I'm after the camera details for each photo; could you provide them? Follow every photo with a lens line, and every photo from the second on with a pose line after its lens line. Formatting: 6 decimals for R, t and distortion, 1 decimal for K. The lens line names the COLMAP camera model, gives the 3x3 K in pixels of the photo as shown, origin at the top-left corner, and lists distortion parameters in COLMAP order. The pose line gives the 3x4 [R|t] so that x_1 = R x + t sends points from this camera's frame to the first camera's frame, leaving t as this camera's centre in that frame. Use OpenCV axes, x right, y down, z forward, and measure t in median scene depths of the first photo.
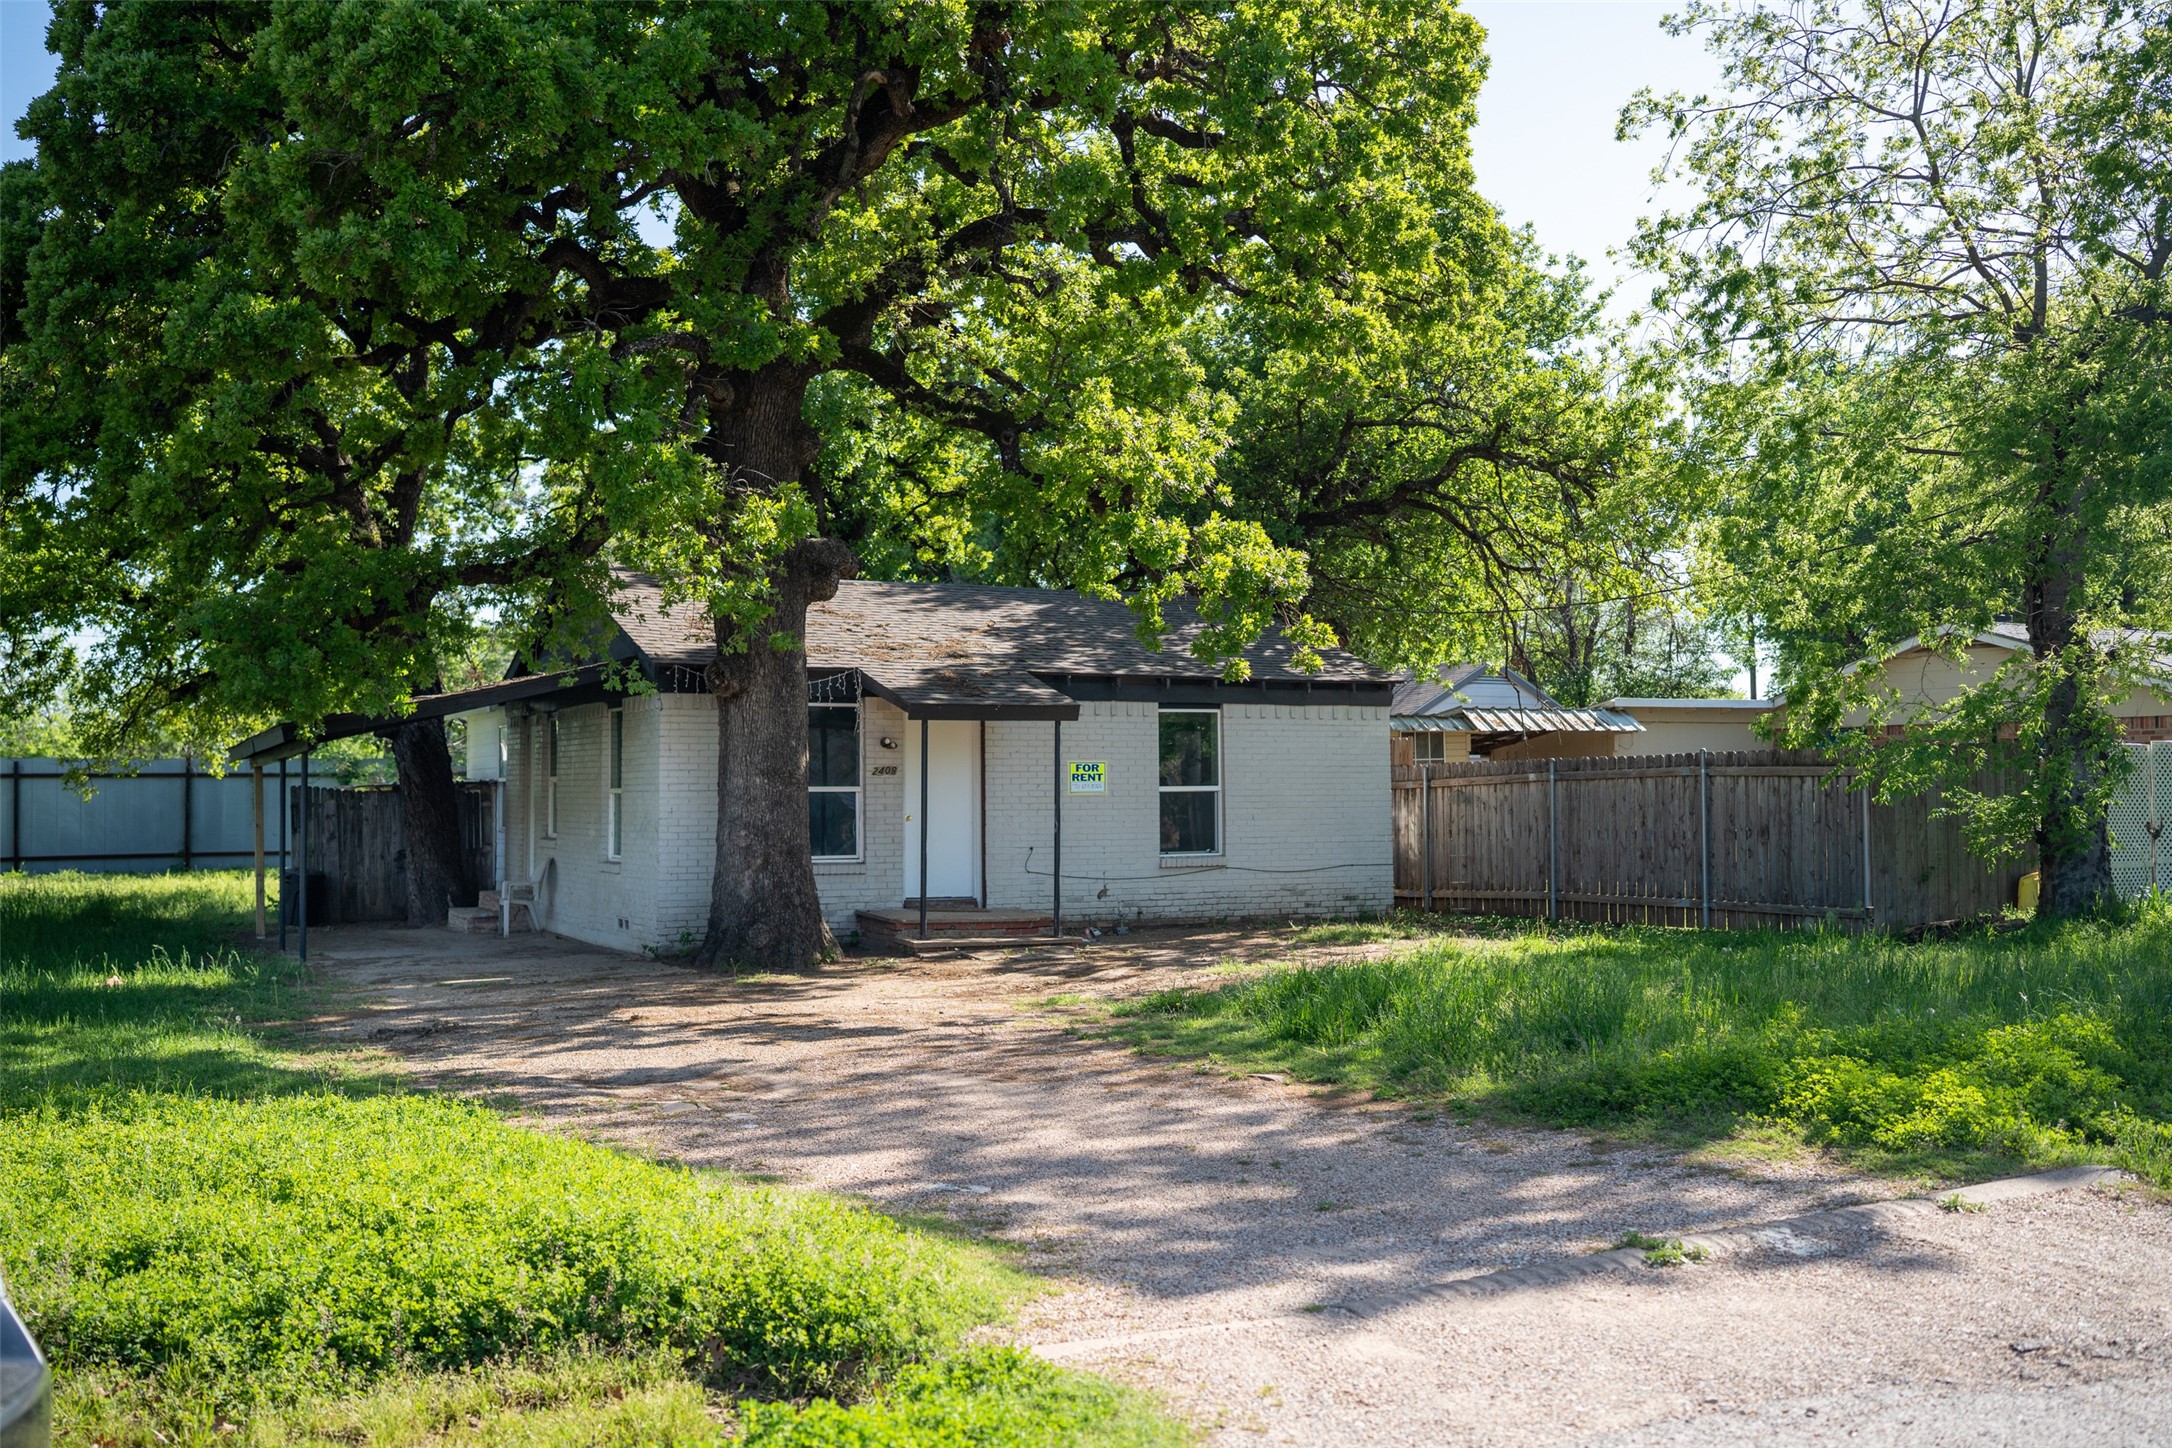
lens RADIAL K [[2099.2, 0, 1086.0], [0, 2099.2, 724.0], [0, 0, 1]] dist [-0.002017, 0.006927]
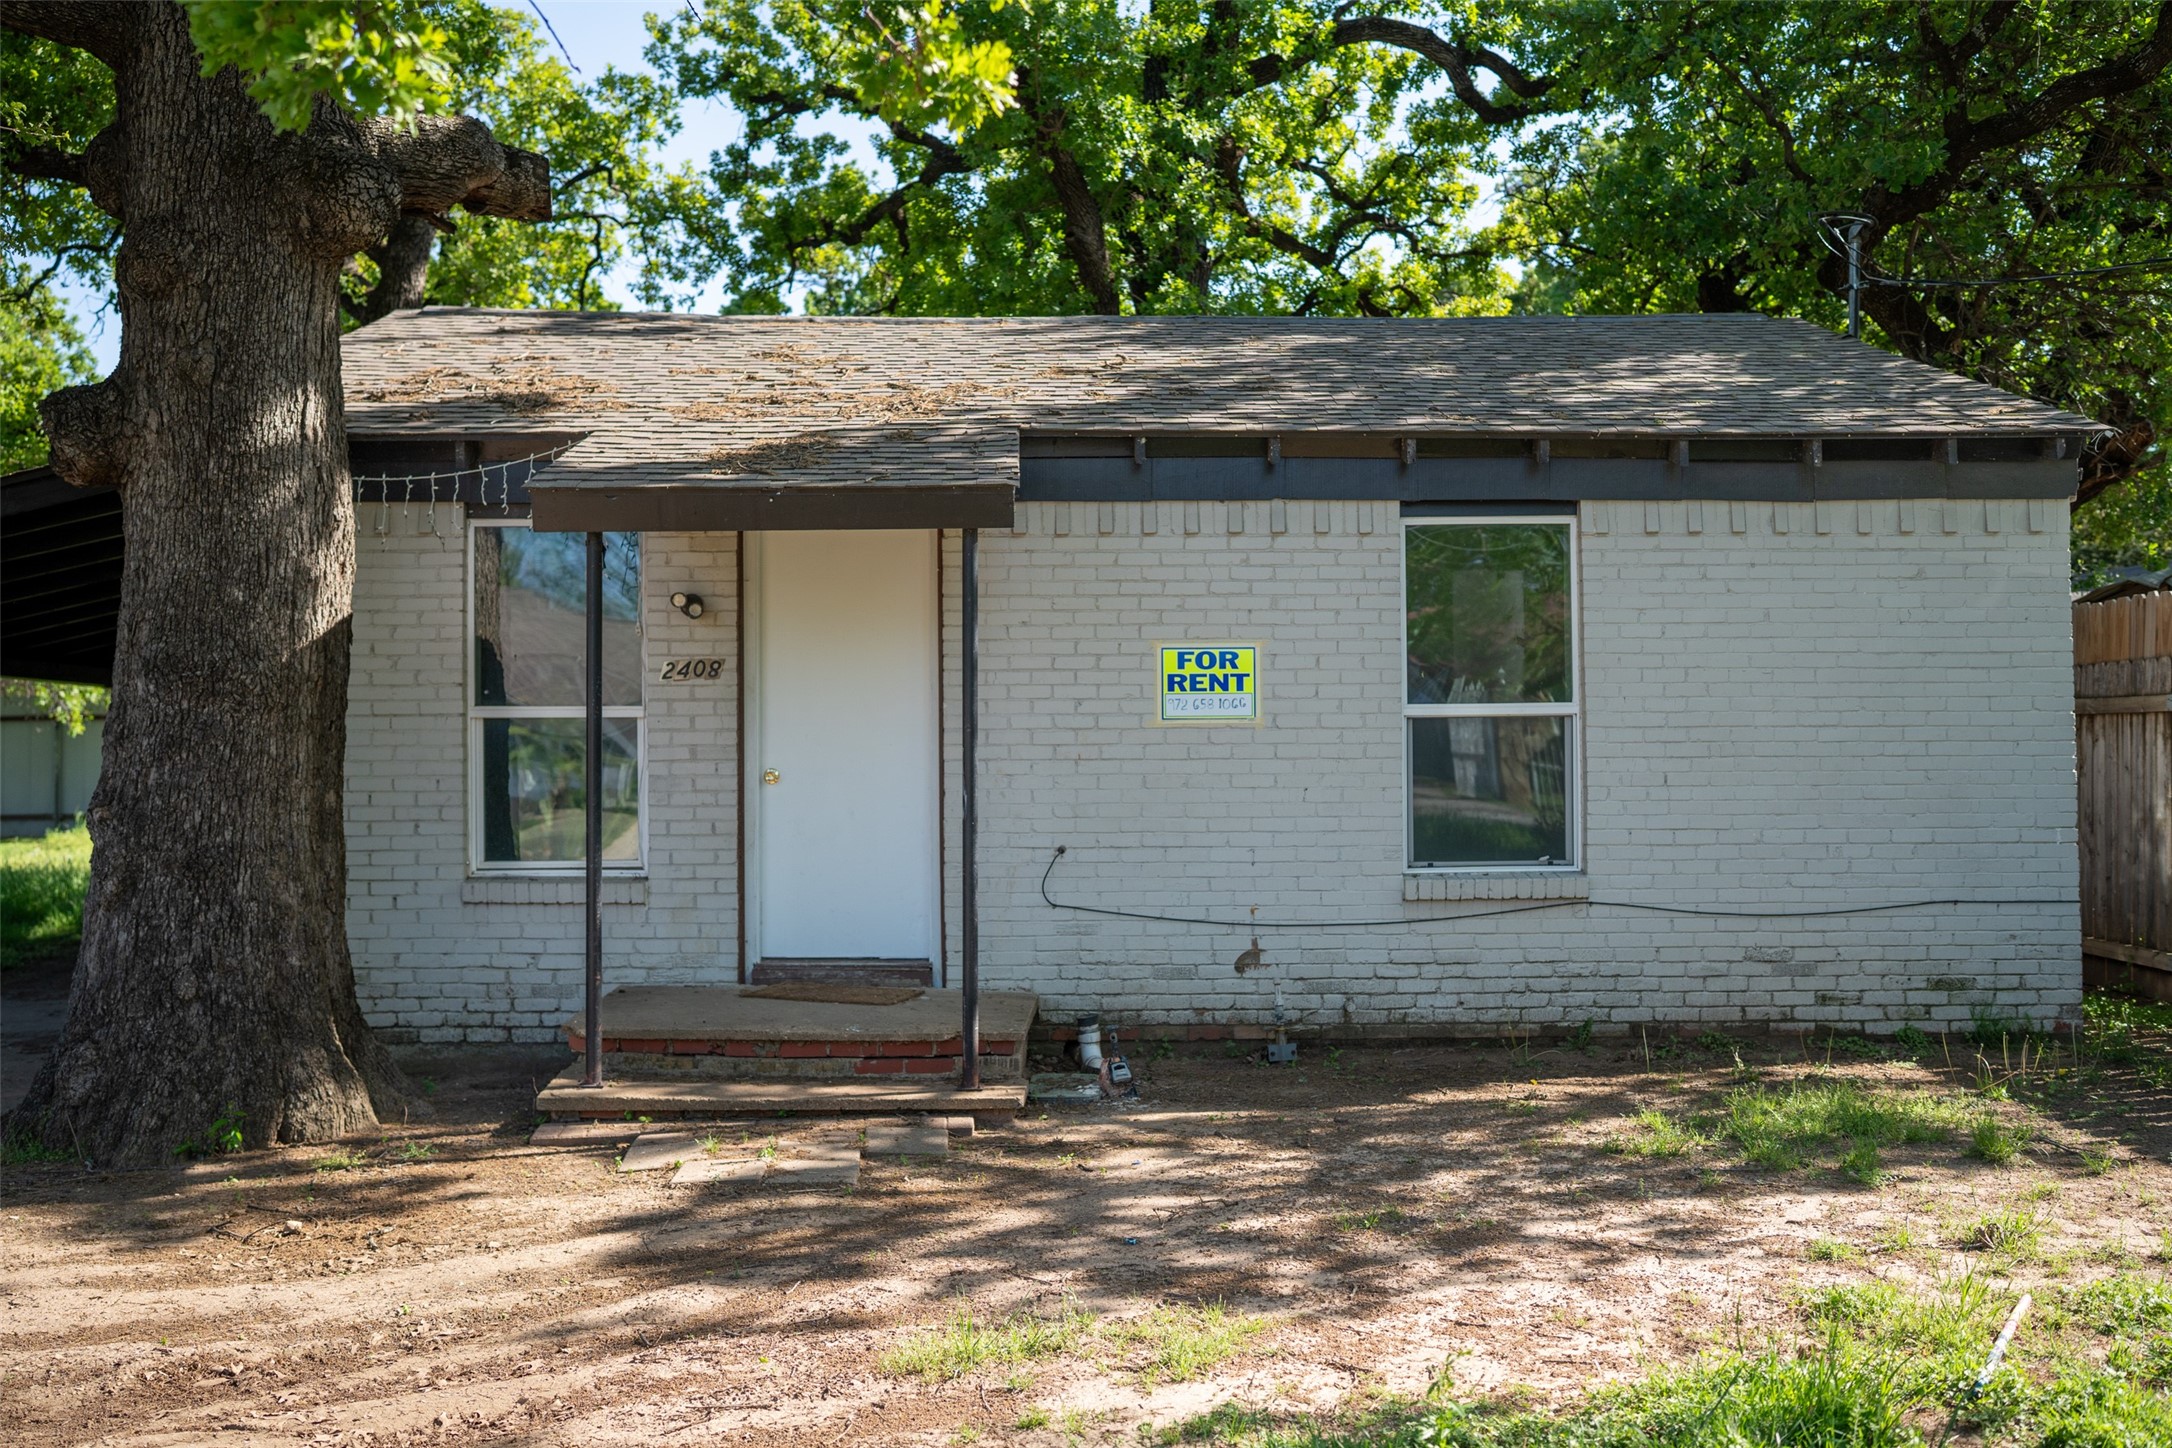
lens RADIAL K [[2099.2, 0, 1086.0], [0, 2099.2, 724.0], [0, 0, 1]] dist [-0.002017, 0.006927]
pose [[0.903350, -0.004657, -0.428880, 0.158332], [0.015051, 0.999669, 0.020846, 0.024469], [0.428641, -0.025287, 0.903121, 0.609699]]
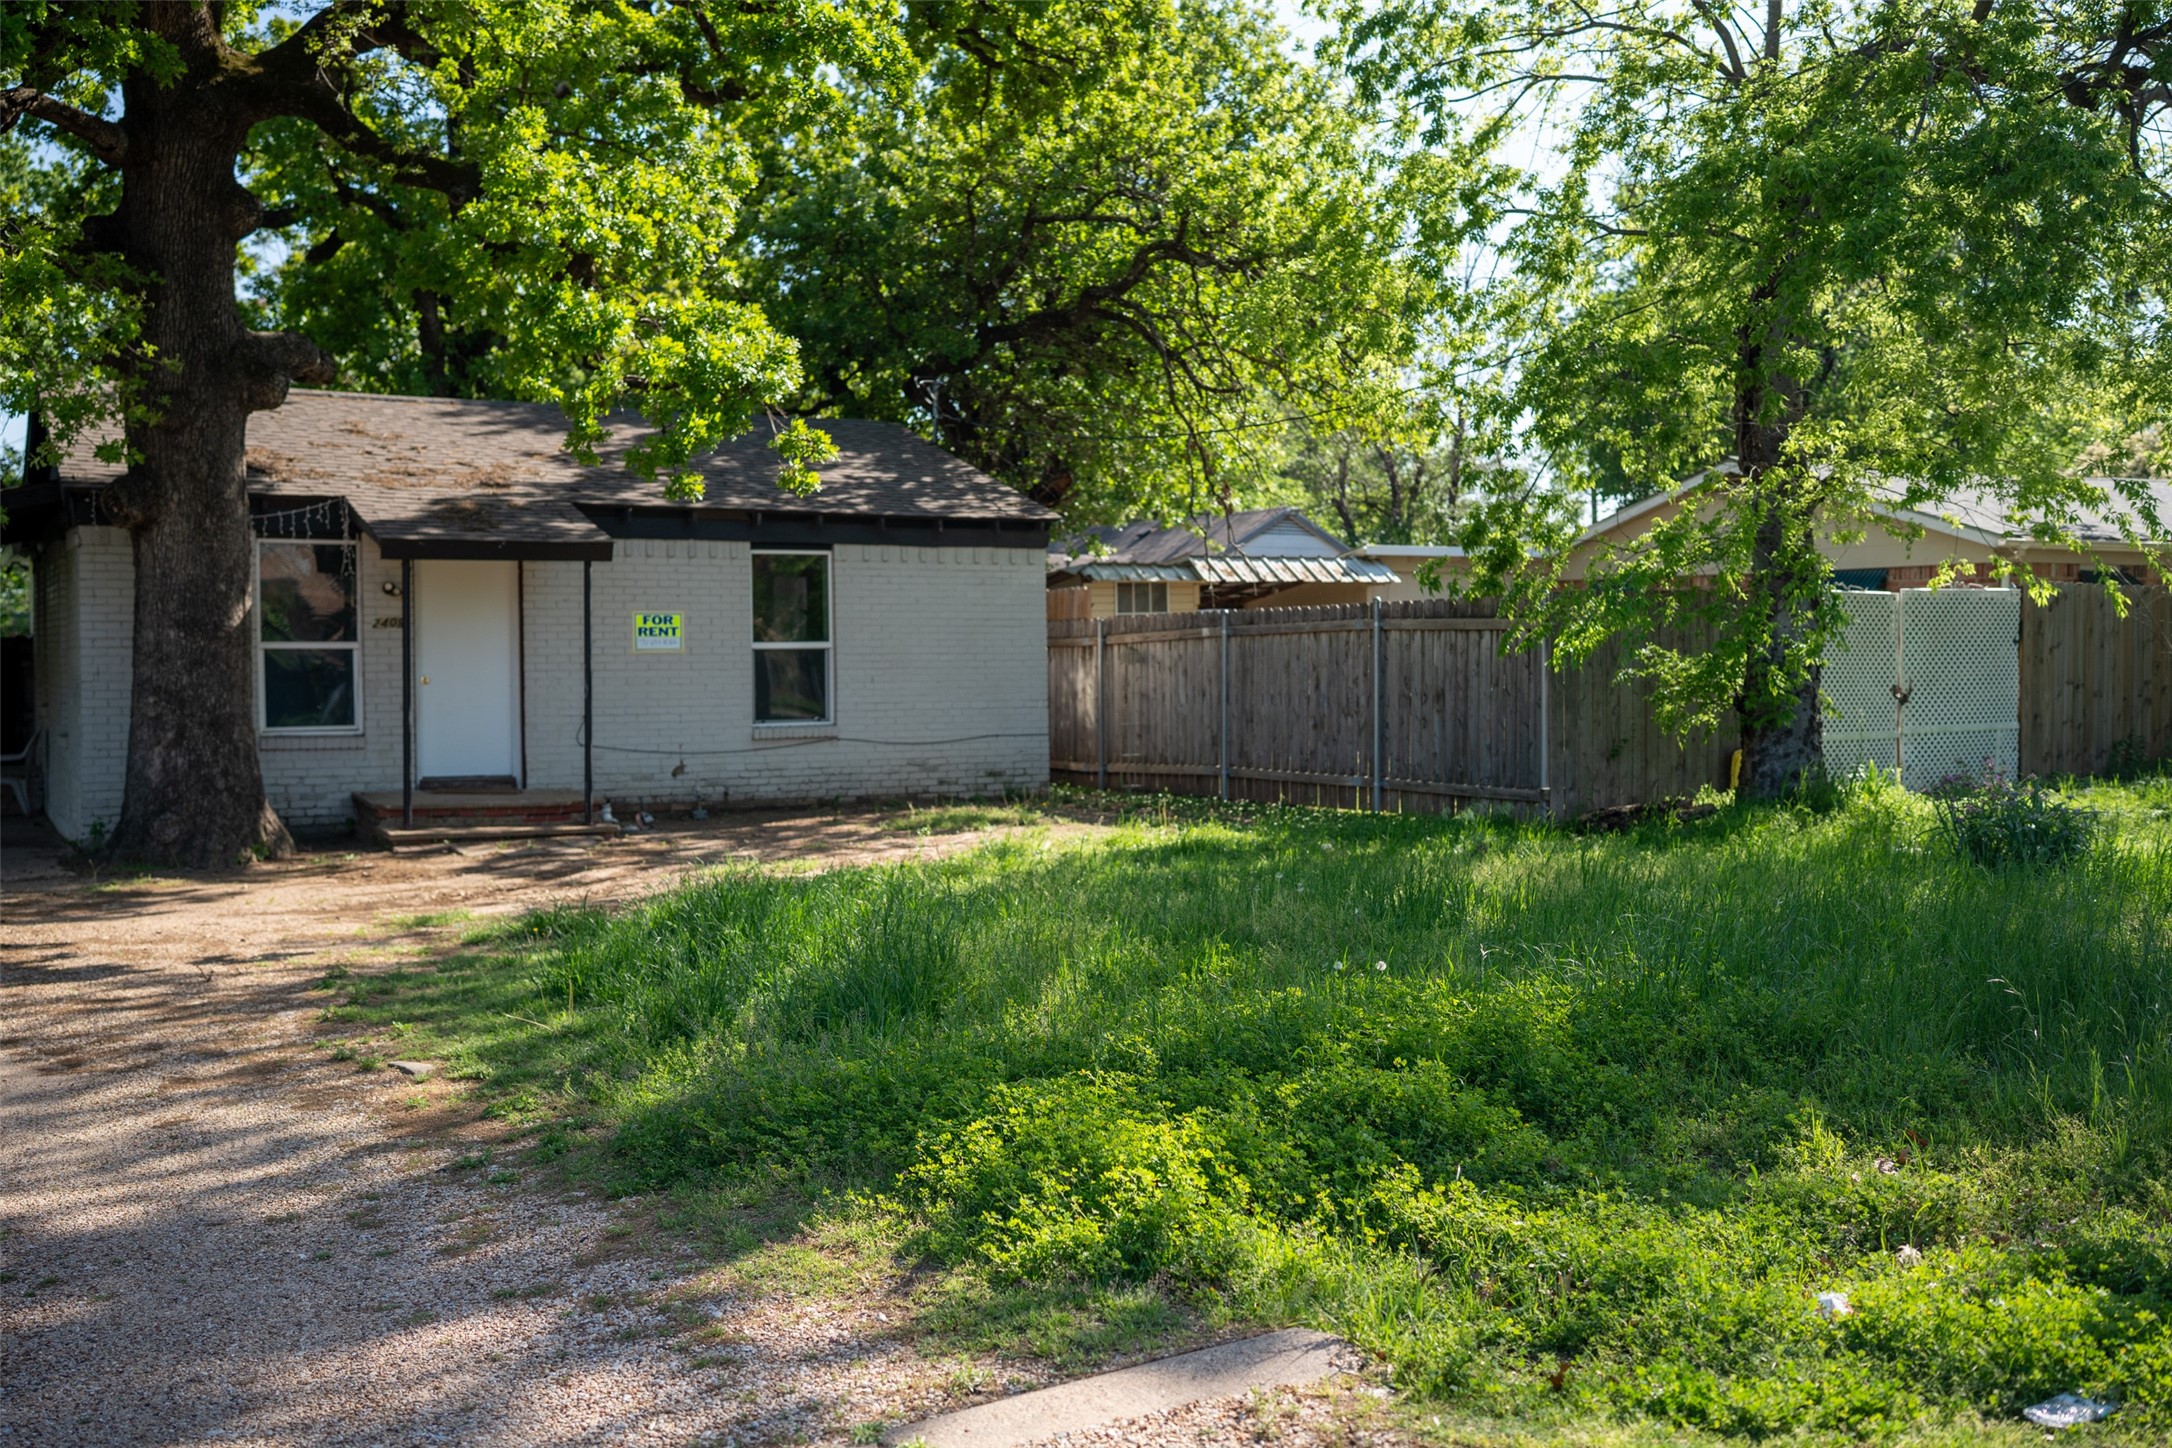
lens RADIAL K [[2095.8, 0, 1092.4], [0, 2095.8, 712.2], [0, 0, 1]] dist [-0.001048, 0.012119]
pose [[0.998835, -0.001229, 0.048236, 0.132364], [-0.001703, 0.998155, 0.060689, 0.006580], [-0.048222, -0.060700, 0.996991, 0.161297]]
